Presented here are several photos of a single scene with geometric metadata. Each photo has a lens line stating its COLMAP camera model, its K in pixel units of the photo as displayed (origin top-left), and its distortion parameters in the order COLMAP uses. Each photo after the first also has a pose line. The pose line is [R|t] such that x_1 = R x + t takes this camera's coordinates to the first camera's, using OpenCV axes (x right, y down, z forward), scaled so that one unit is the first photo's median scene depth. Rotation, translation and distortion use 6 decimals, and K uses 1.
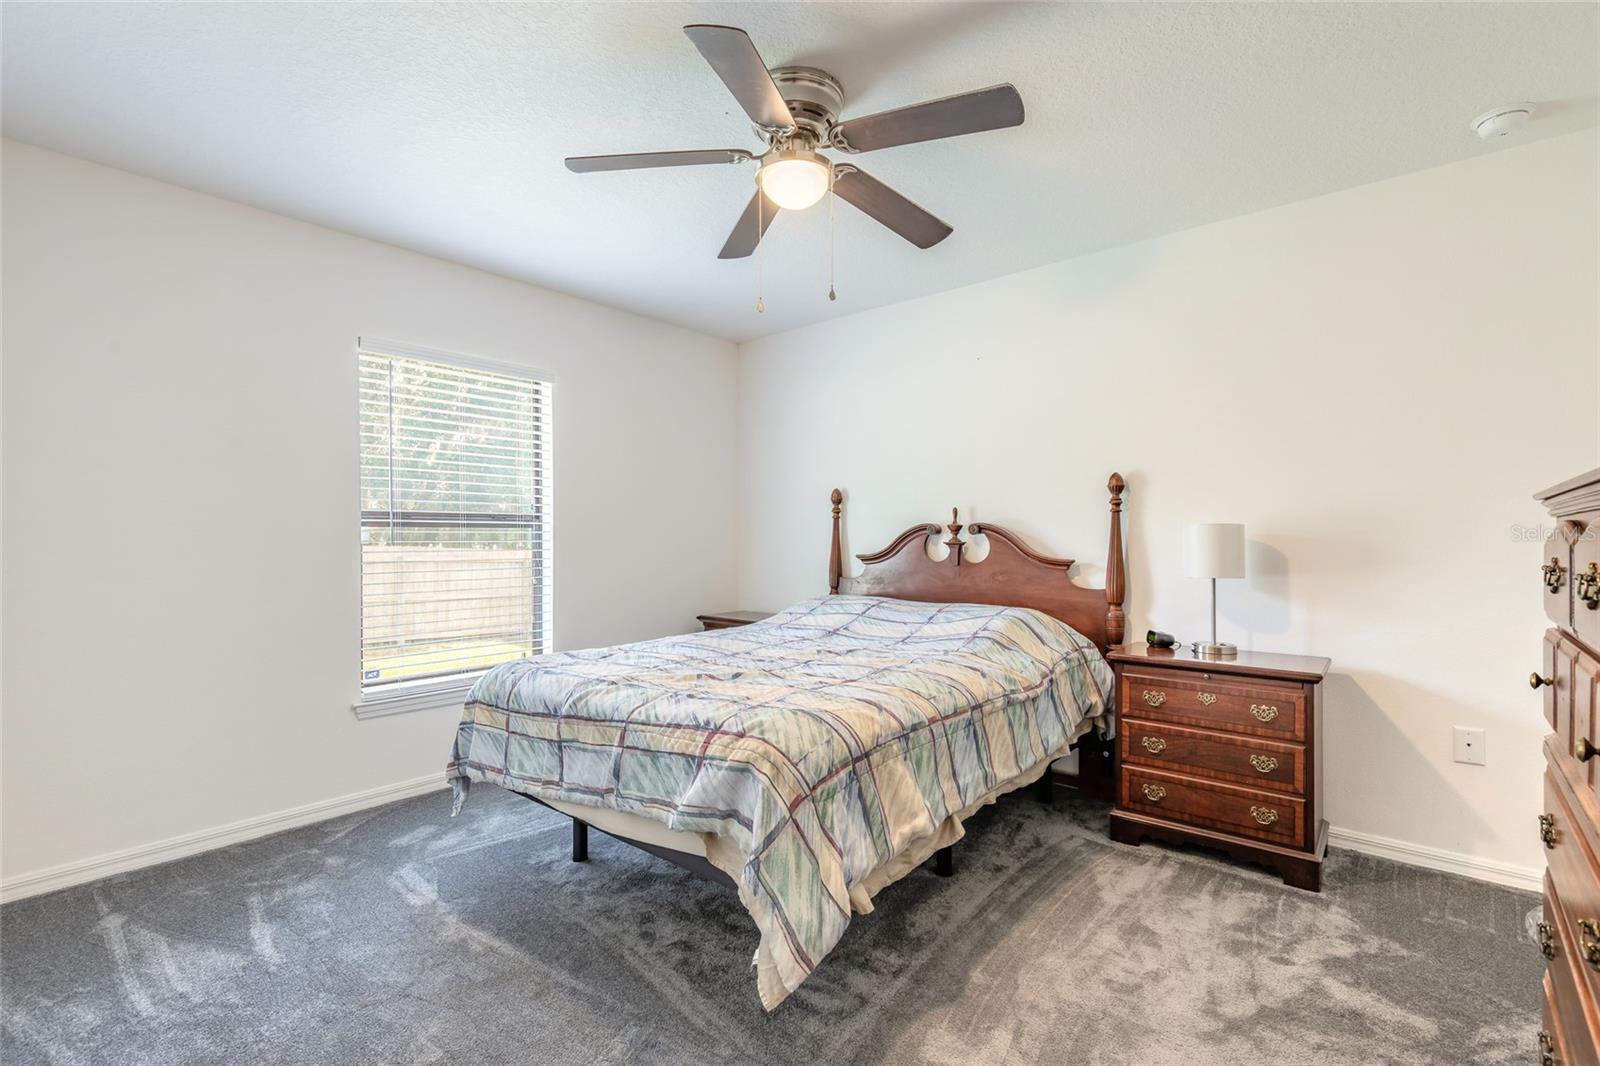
lens RADIAL K [[721.1, 0, 803.2], [0, 721.1, 533.6], [0, 0, 1]] dist [0.007720, -0.001541]
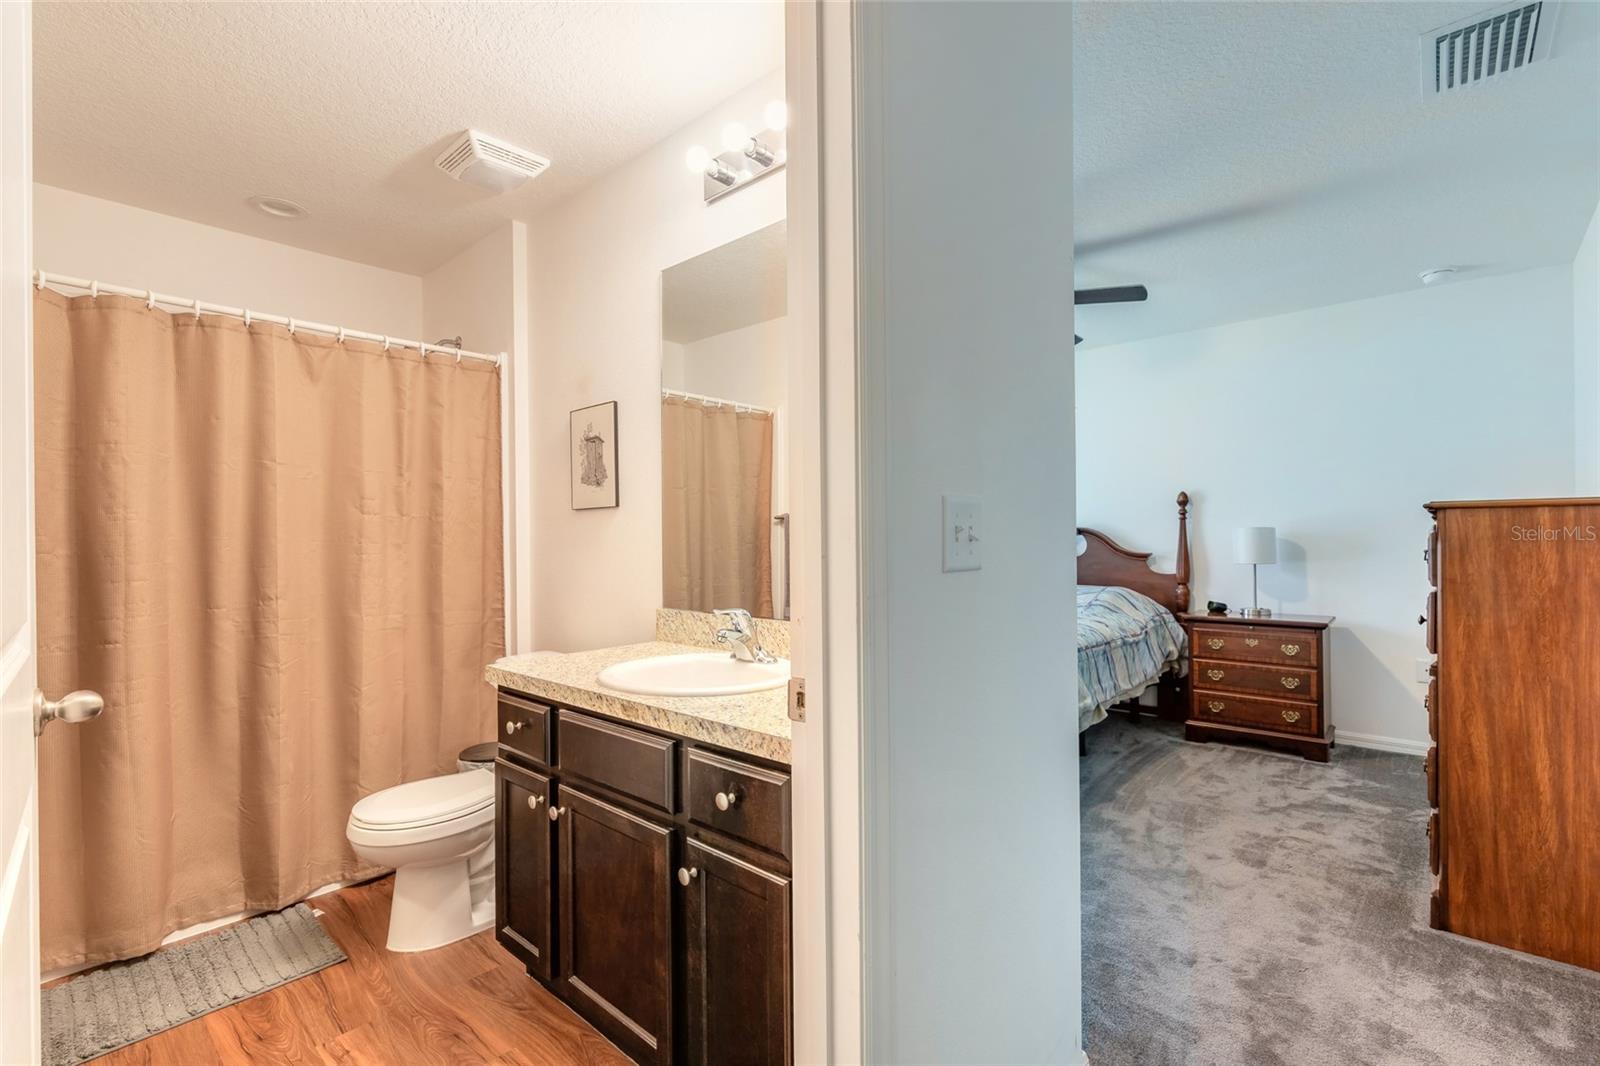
lens RADIAL K [[721.1, 0, 802.7], [0, 721.1, 531.0], [0, 0, 1]] dist [0.007720, -0.001541]
pose [[0.999665, -0.006852, -0.024950, -0.358770], [0.006653, 0.999946, -0.008031, -0.000158], [0.025004, 0.007862, 0.999656, -0.565287]]
